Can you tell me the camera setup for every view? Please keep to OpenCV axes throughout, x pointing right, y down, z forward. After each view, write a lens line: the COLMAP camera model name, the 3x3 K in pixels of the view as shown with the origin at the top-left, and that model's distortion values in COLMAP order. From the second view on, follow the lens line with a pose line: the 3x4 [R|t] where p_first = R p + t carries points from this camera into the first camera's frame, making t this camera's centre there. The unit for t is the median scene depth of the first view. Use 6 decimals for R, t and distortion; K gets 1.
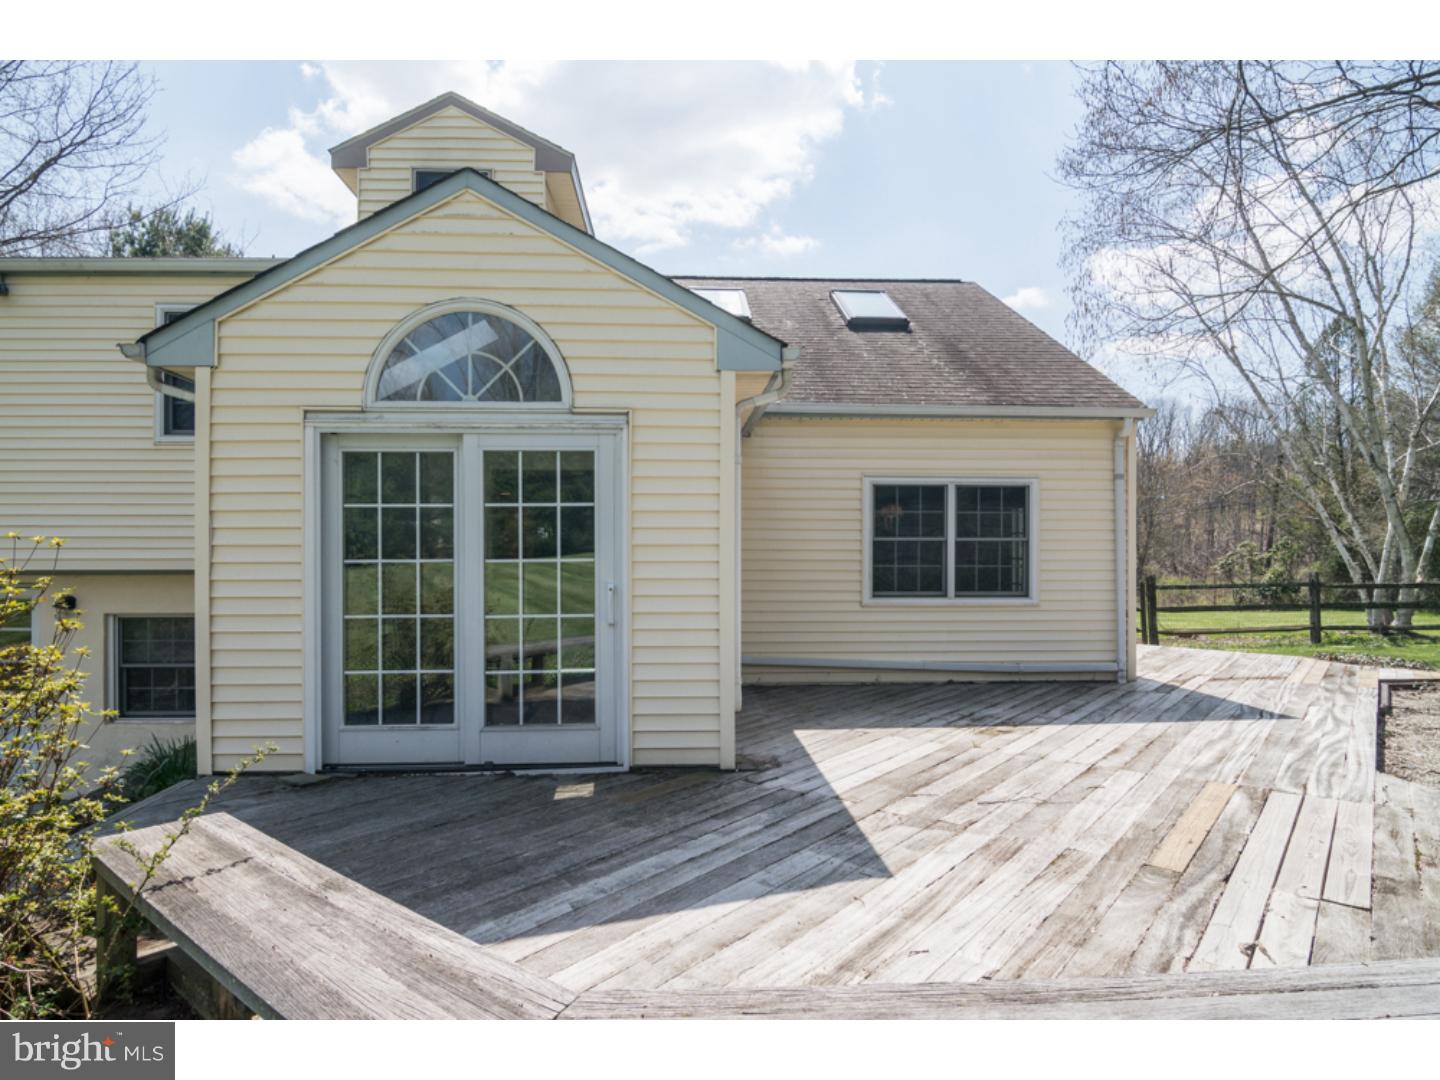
lens RADIAL K [[817.1, 0, 719.1], [0, 817.1, 543.5], [0, 0, 1]] dist [-0.026864, -0.001912]
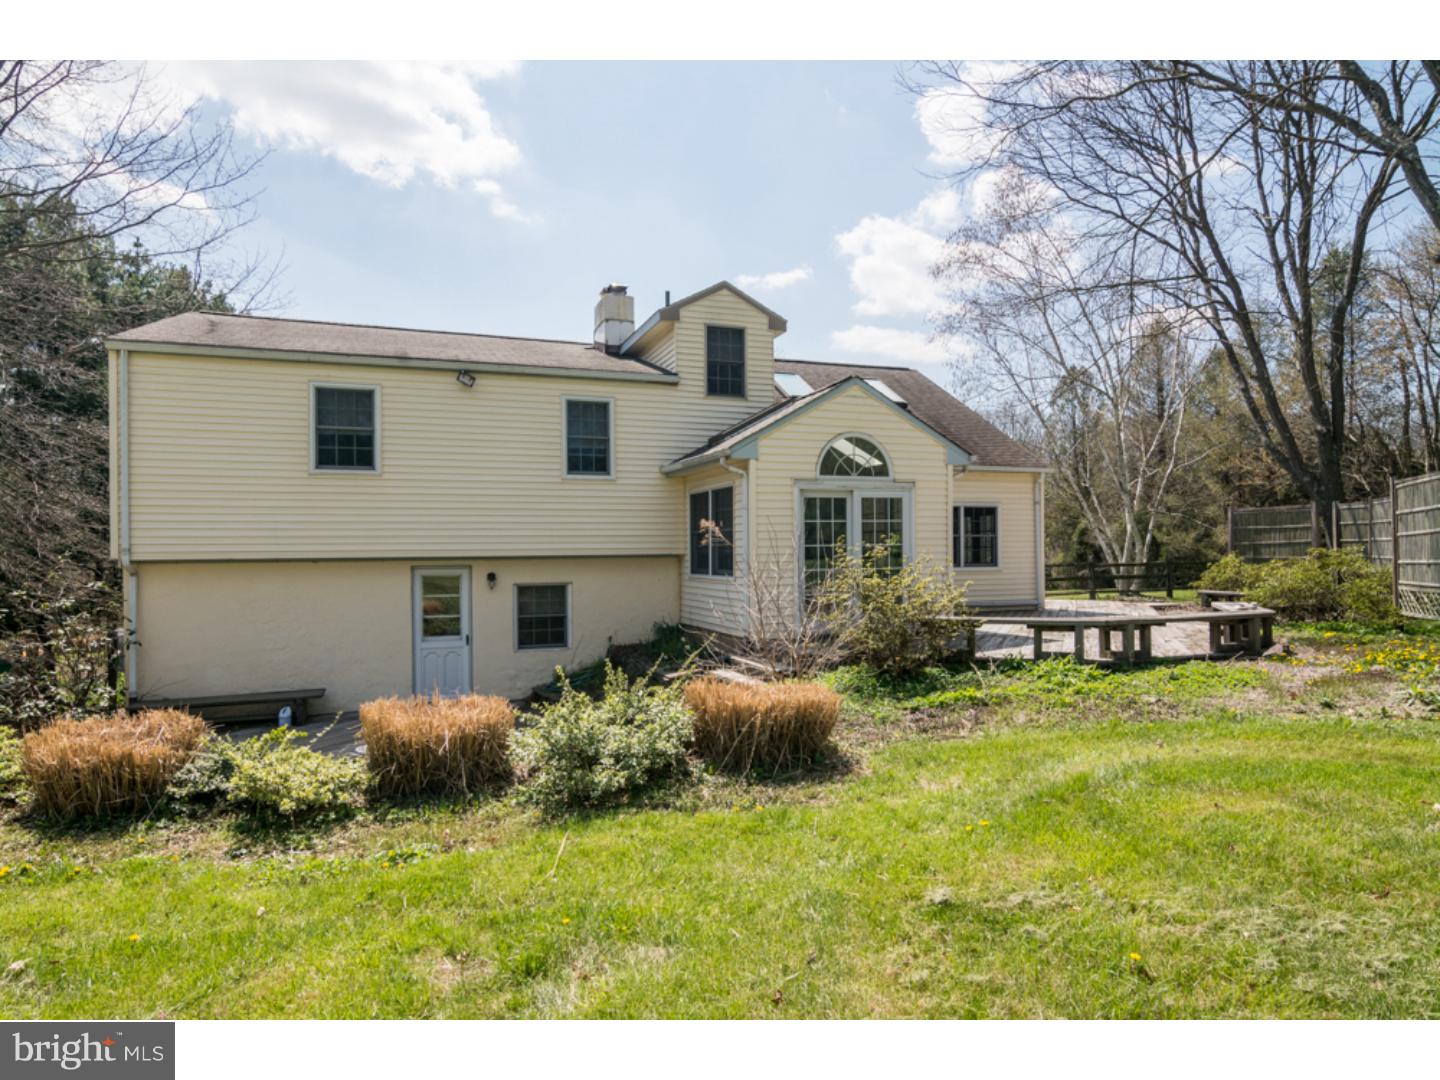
lens RADIAL K [[895.7, 0, 716.5], [0, 895.7, 531.8], [0, 0, 1]] dist [0.001662, 0.000157]
pose [[0.950451, -0.001698, 0.310869, -0.938154], [0.005068, 0.999937, -0.010031, 0.004231], [-0.310833, 0.011110, 0.950400, -0.823021]]
